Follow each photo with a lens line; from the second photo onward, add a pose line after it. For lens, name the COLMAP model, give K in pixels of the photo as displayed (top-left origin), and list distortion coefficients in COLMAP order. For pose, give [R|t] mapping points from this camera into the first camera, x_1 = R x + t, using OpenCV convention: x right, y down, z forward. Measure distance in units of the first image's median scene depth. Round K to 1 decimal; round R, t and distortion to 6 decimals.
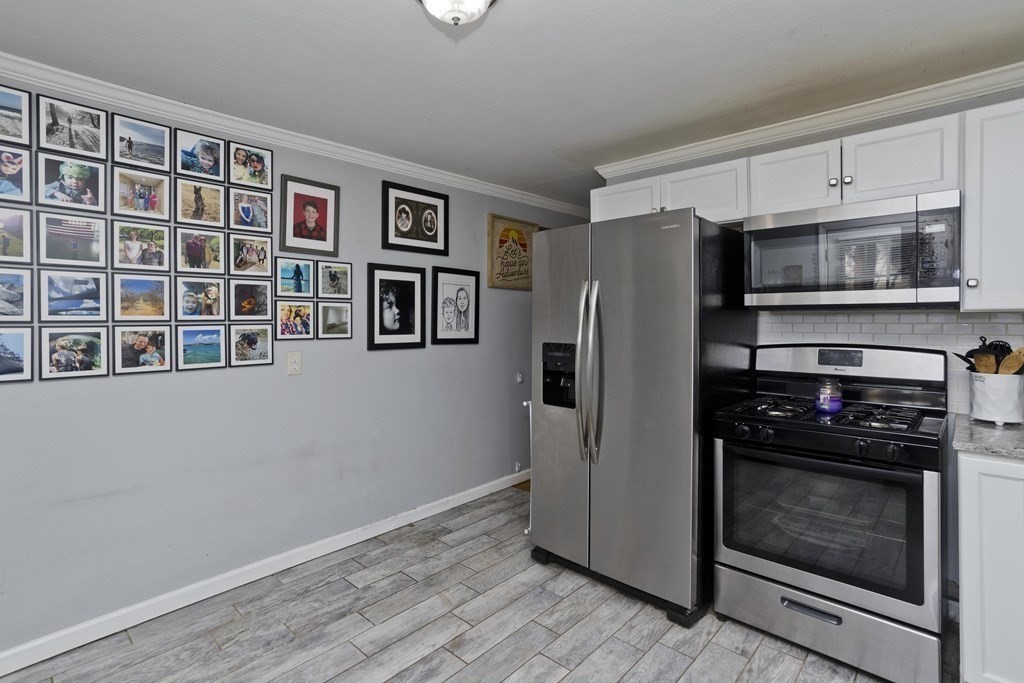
lens RADIAL K [[501.5, 0, 508.2], [0, 501.5, 328.0], [0, 0, 1]] dist [-0.048665, 0.029411]
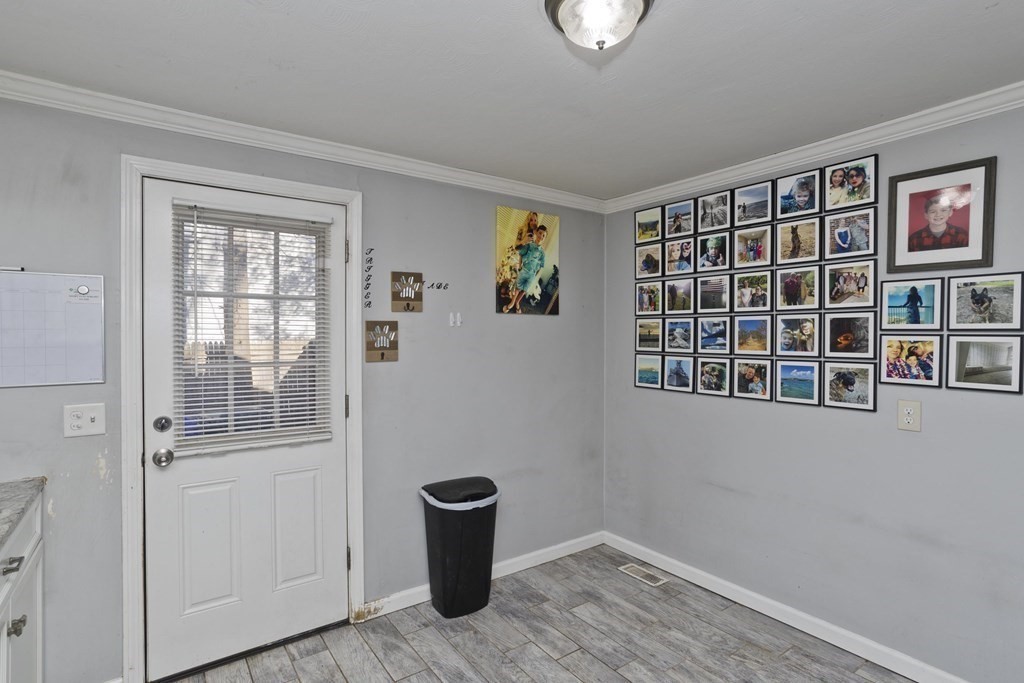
lens RADIAL K [[509.9, 0, 517.5], [0, 509.9, 340.4], [0, 0, 1]] dist [-0.053385, 0.031723]
pose [[-0.192596, 0.017370, -0.981124, 0.497536], [-0.013299, 0.999705, 0.020309, -0.059864], [0.981188, 0.016960, -0.192308, 0.619096]]
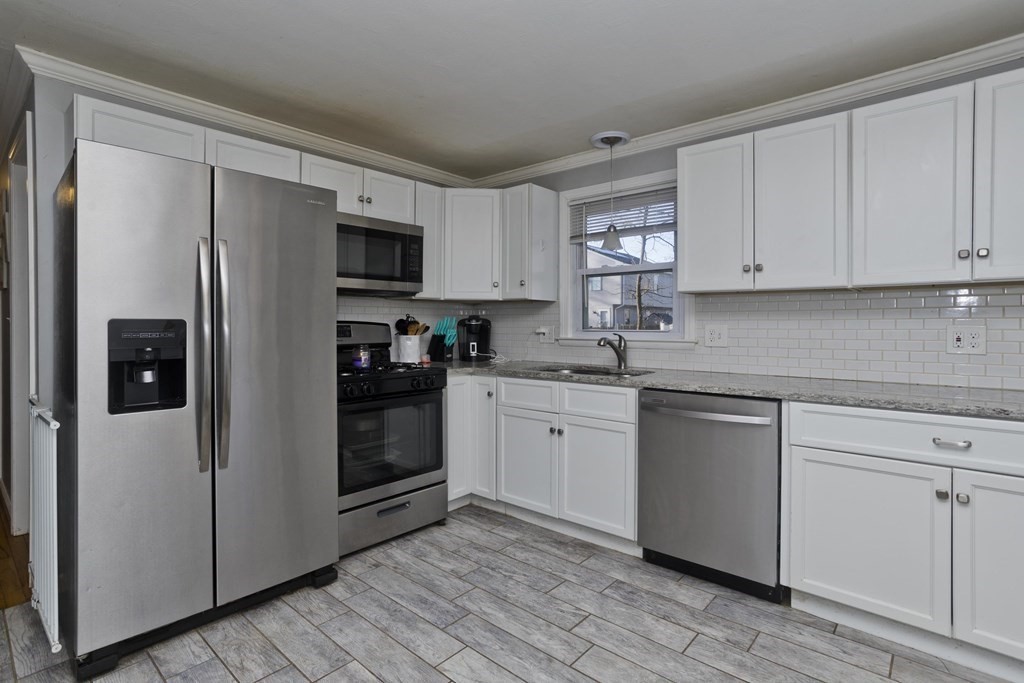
lens RADIAL K [[501.5, 0, 508.2], [0, 501.5, 328.0], [0, 0, 1]] dist [-0.048665, 0.029411]
pose [[-0.027248, -0.001873, 0.999627, -0.631803], [0.015307, 0.999880, 0.002291, 0.052916], [-0.999511, 0.015364, -0.027217, 0.563512]]
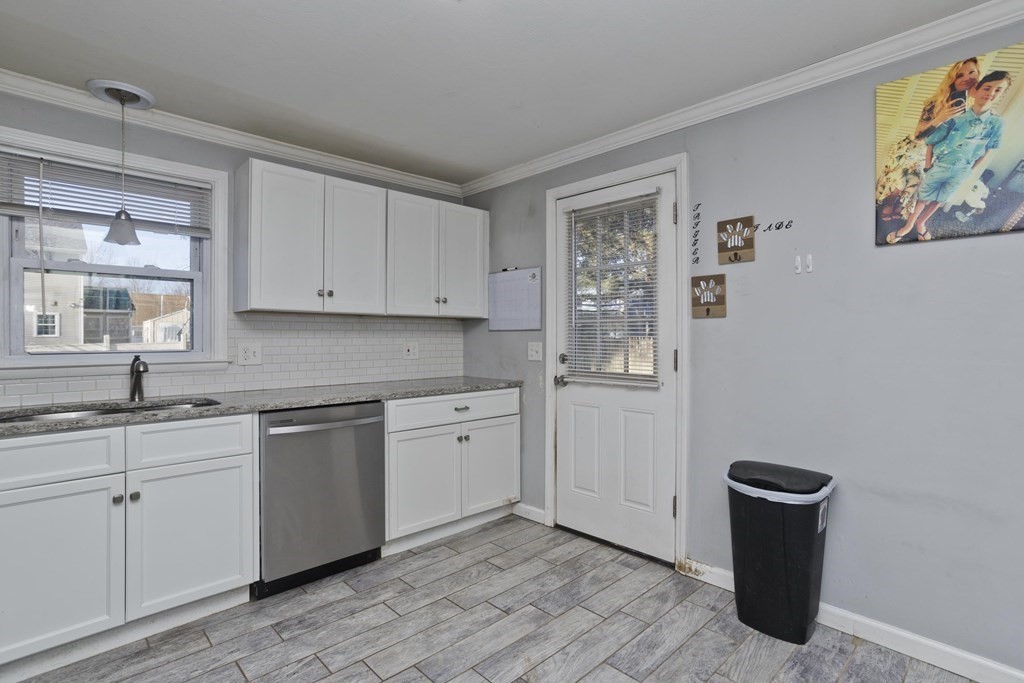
lens RADIAL K [[509.9, 0, 517.5], [0, 509.9, 340.4], [0, 0, 1]] dist [-0.053385, 0.031723]
pose [[-0.998697, 0.007353, 0.050506, -0.159464], [0.008425, 0.999743, 0.021033, 0.030900], [-0.050339, 0.021431, -0.998502, 1.178044]]
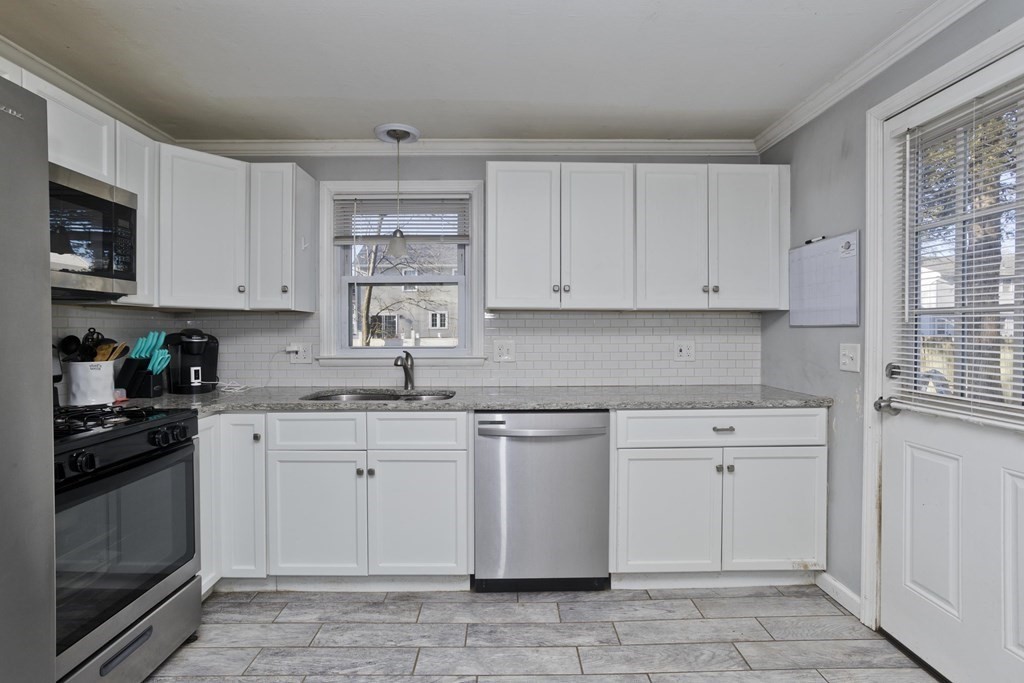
lens RADIAL K [[499.0, 0, 502.7], [0, 499.0, 336.9], [0, 0, 1]] dist [-0.051369, 0.029641]
pose [[-0.685560, -0.001921, 0.728014, -0.352047], [0.017586, 0.999661, 0.019199, 0.024250], [-0.727804, 0.025965, -0.685293, 0.870274]]
